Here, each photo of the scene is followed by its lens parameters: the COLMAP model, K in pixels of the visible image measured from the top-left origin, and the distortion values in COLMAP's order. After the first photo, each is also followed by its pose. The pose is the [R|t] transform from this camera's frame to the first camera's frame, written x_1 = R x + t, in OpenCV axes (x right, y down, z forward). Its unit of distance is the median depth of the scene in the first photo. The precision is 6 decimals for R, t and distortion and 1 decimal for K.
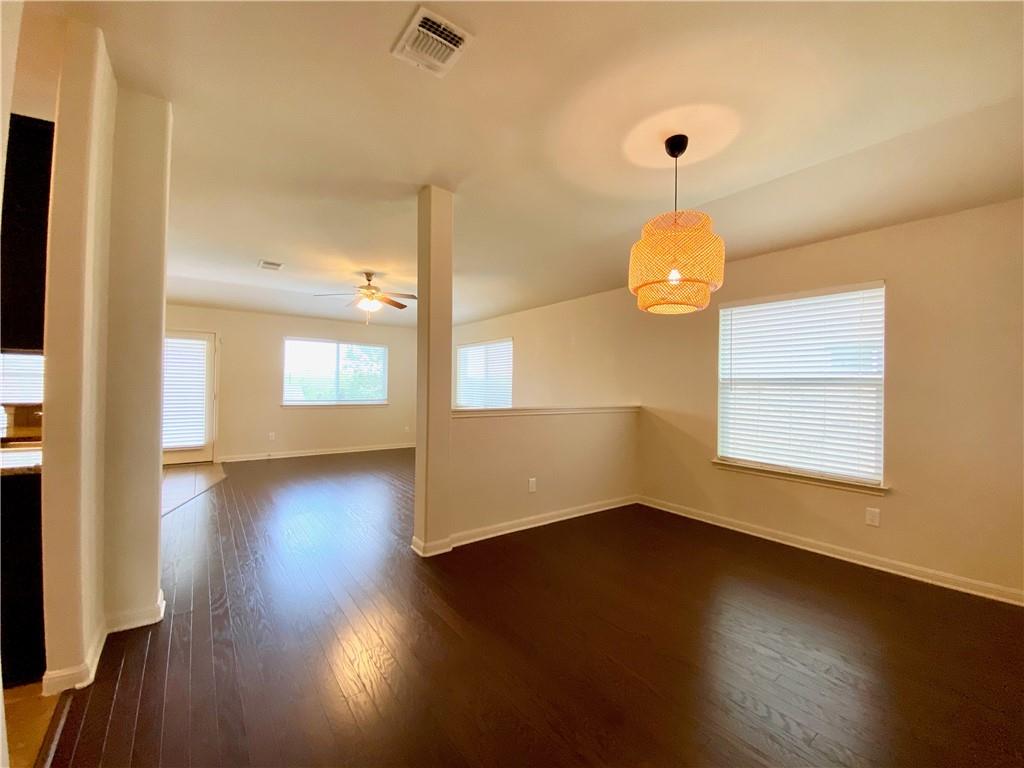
lens RADIAL K [[414.4, 0, 509.8], [0, 414.4, 385.6], [0, 0, 1]] dist [0.019767, -0.026490]
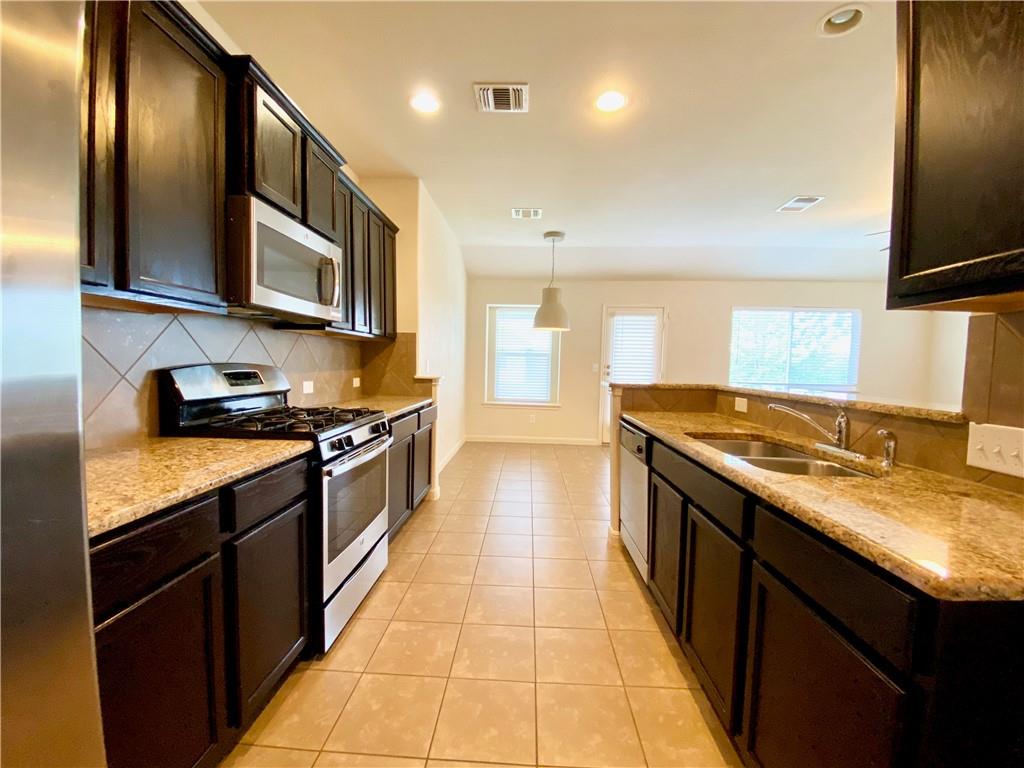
lens RADIAL K [[414.4, 0, 509.8], [0, 414.4, 385.6], [0, 0, 1]] dist [0.019767, -0.026490]
pose [[0.776602, 0.039513, -0.628752, -0.435380], [-0.008975, 0.998624, 0.051671, 0.001939], [0.629928, -0.034484, 0.775888, 0.075108]]
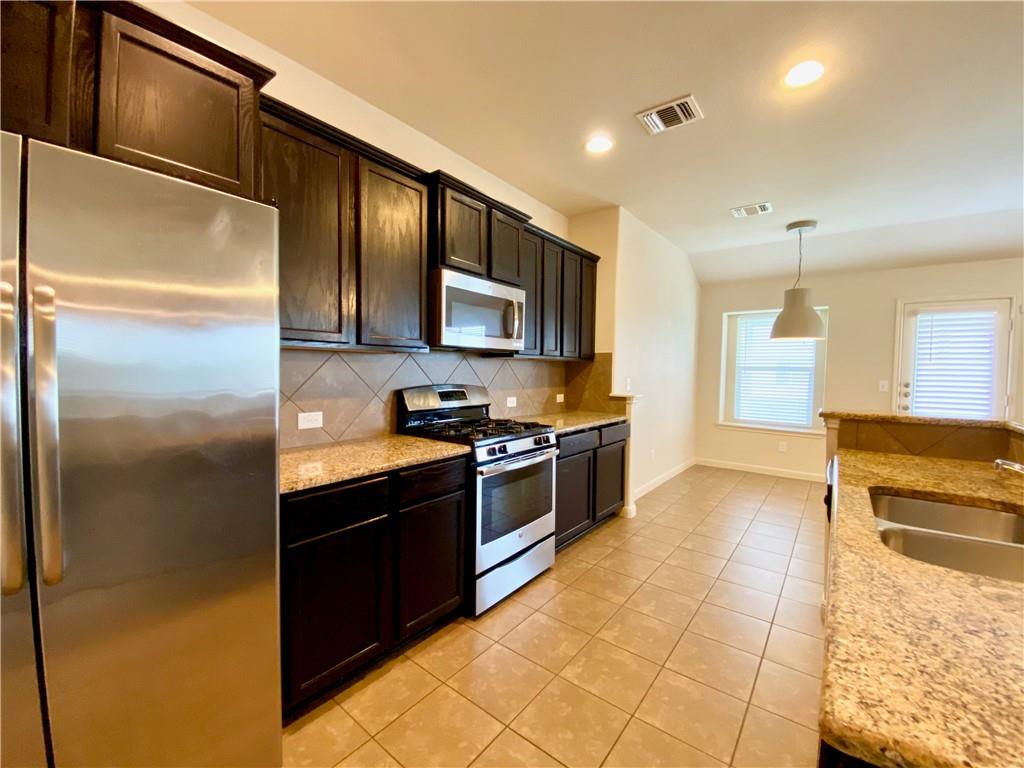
lens RADIAL K [[416.8, 0, 512.0], [0, 416.8, 384.0], [0, 0, 1]] dist [0.040313, -0.026831]
pose [[0.268422, 0.029486, -0.962850, -0.350635], [-0.008319, 0.999565, 0.028291, -0.011170], [0.963266, 0.000416, 0.268550, 0.141598]]
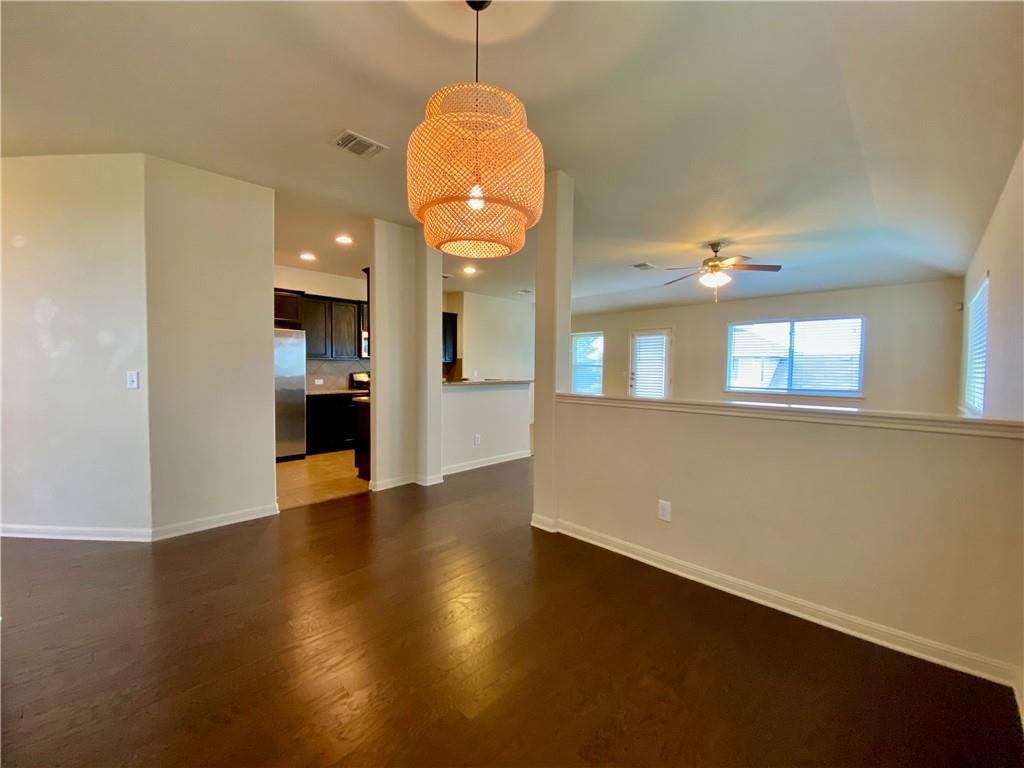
lens RADIAL K [[416.8, 0, 512.0], [0, 416.8, 384.0], [0, 0, 1]] dist [0.040313, -0.026831]
pose [[0.157452, 0.026399, -0.987174, 0.458626], [-0.003877, 0.999651, 0.026114, 0.005758], [0.987519, -0.000284, 0.157500, 0.408058]]
